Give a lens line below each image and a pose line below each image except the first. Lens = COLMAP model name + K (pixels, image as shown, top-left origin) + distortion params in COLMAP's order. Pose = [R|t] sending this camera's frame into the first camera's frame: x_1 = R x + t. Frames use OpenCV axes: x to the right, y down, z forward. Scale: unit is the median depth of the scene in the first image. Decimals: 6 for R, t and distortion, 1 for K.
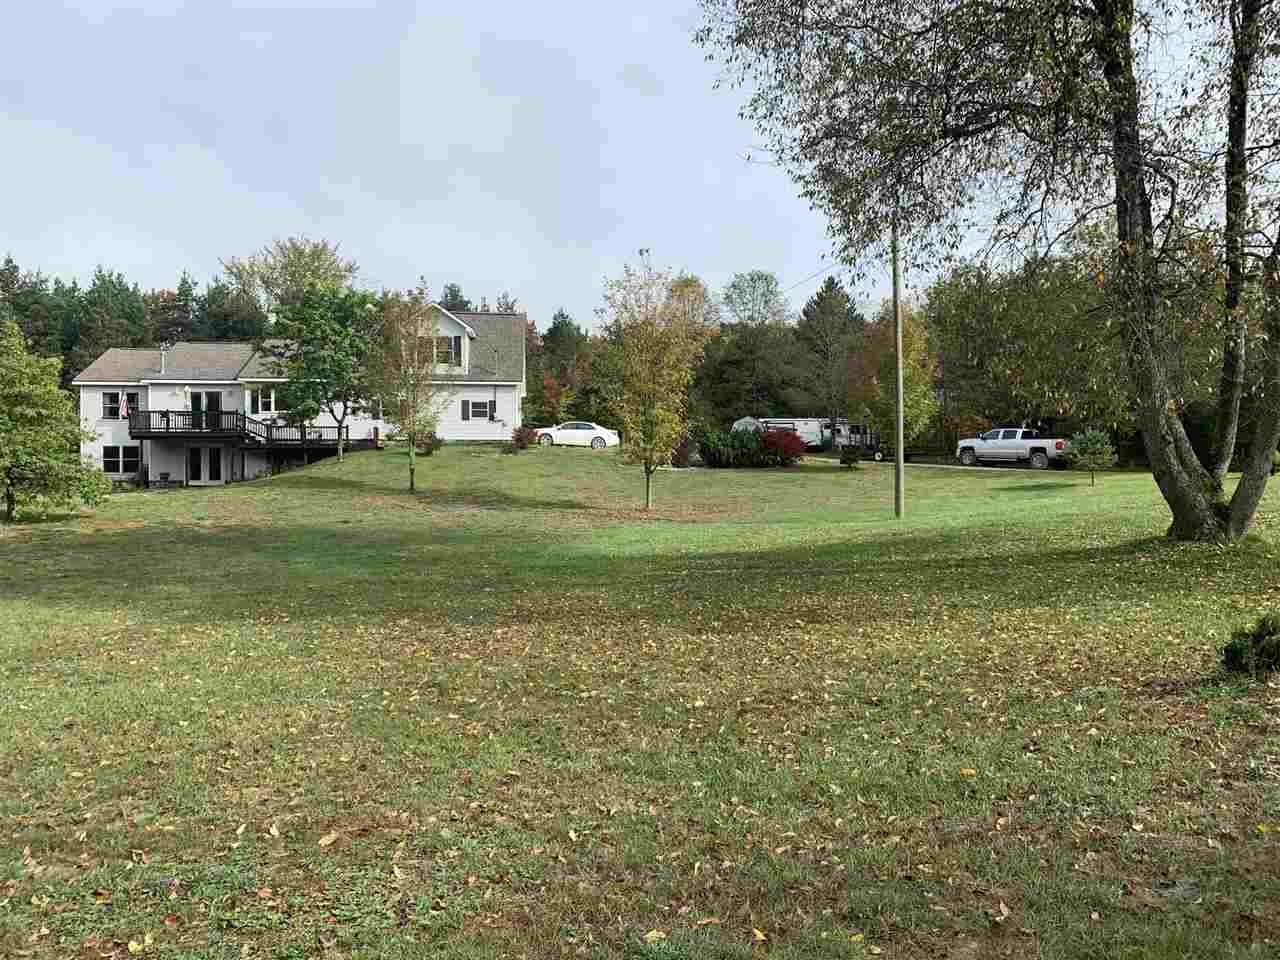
lens RADIAL K [[965.2, 0, 640.0], [0, 965.2, 480.0], [0, 0, 1]] dist [0.000250, -0.002007]
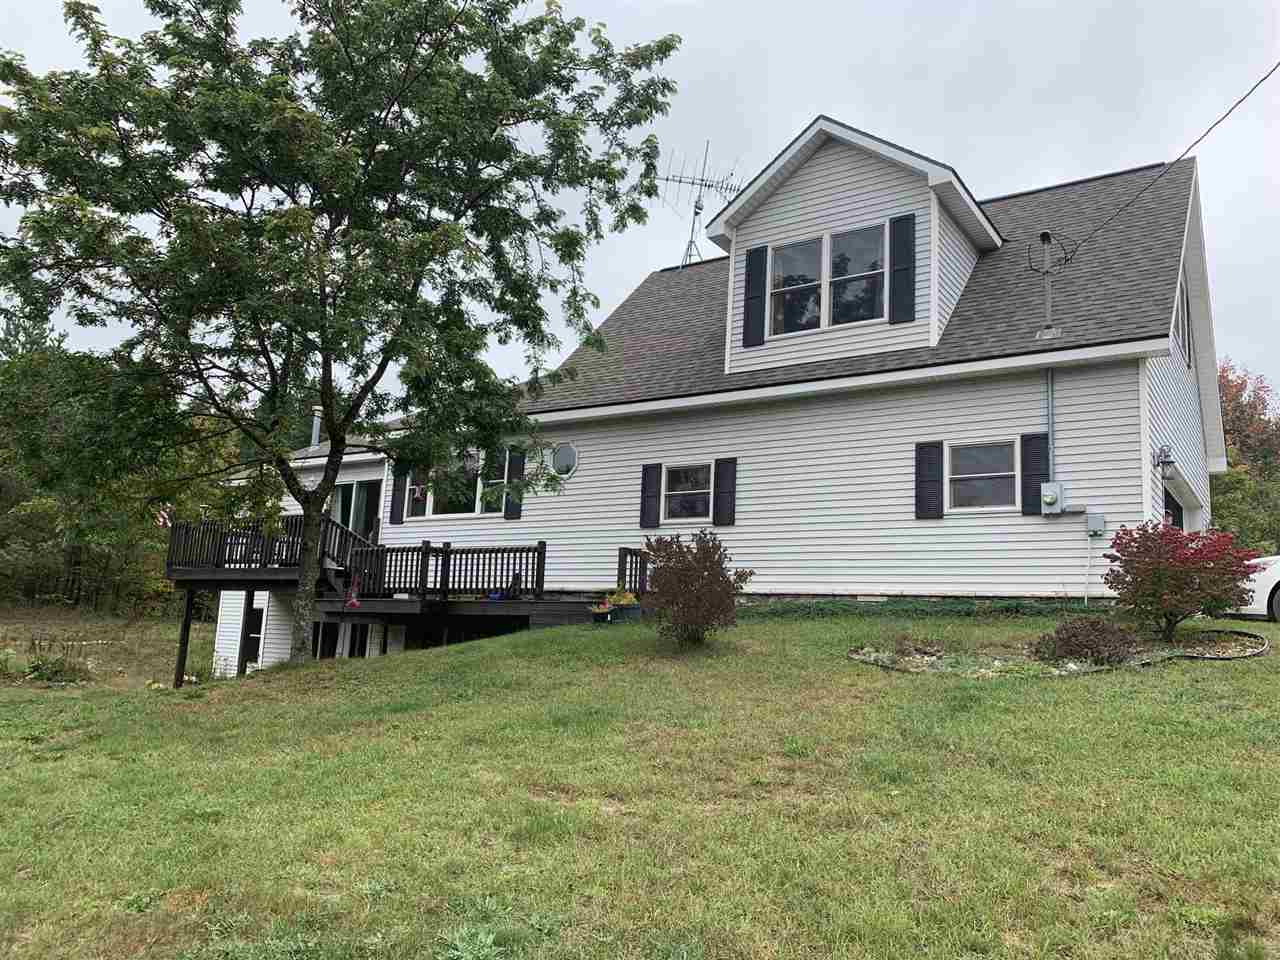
lens RADIAL K [[969.0, 0, 640.0], [0, 969.0, 480.0], [0, 0, 1]] dist [0.074477, -0.145483]
pose [[0.763251, -0.073805, -0.641873, -0.072338], [-0.037150, 0.986797, -0.157641, -0.028286], [0.645034, 0.144165, 0.750432, 0.754199]]
